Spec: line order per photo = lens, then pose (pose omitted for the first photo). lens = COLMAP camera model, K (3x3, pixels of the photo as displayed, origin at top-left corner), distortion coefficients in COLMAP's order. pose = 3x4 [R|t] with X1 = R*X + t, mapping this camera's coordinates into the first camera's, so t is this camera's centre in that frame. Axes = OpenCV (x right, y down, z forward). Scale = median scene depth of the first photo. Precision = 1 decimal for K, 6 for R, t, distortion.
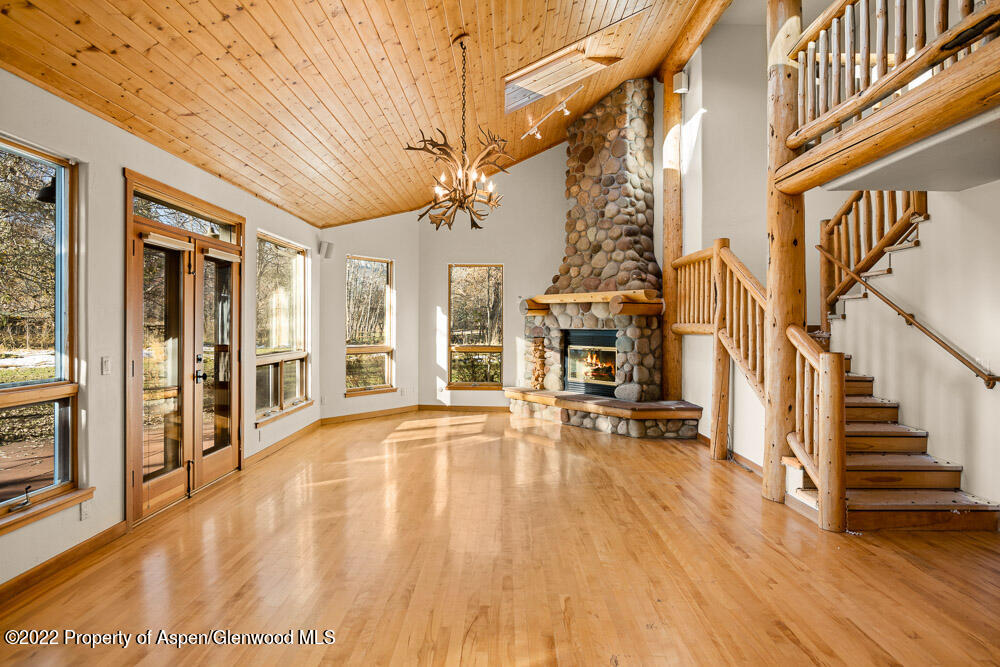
lens RADIAL K [[529.7, 0, 500.5], [0, 529.7, 327.7], [0, 0, 1]] dist [-0.004275, -0.001408]
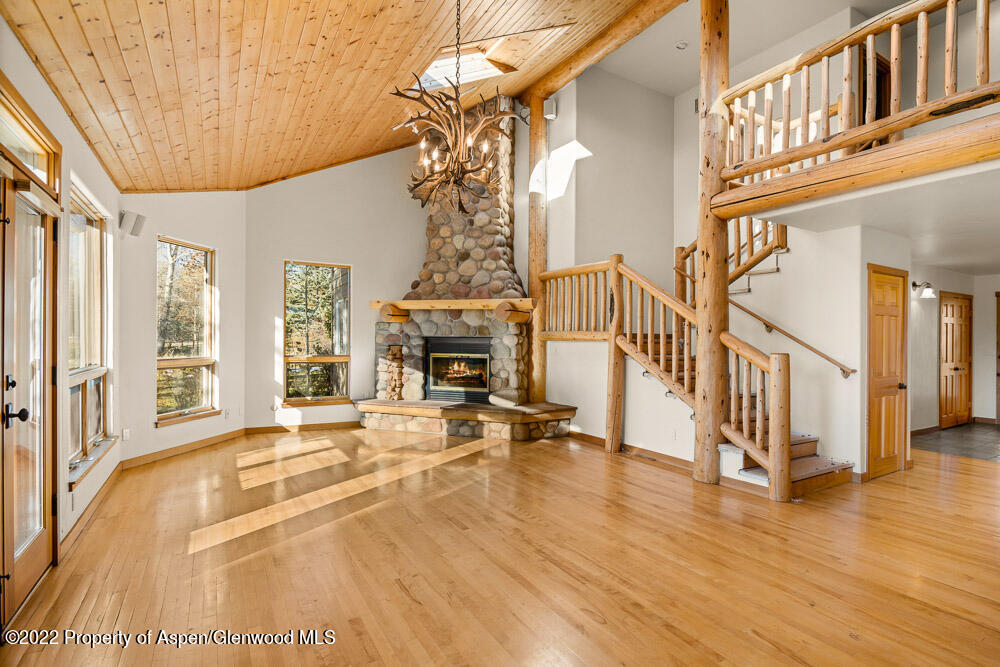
lens RADIAL K [[479.6, 0, 499.8], [0, 479.6, 341.5], [0, 0, 1]] dist [-0.004644, -0.000318]
pose [[0.858024, -0.000731, 0.513609, -0.236072], [-0.001939, 0.999987, 0.004663, 0.008010], [-0.513606, -0.004997, 0.858012, 0.193990]]
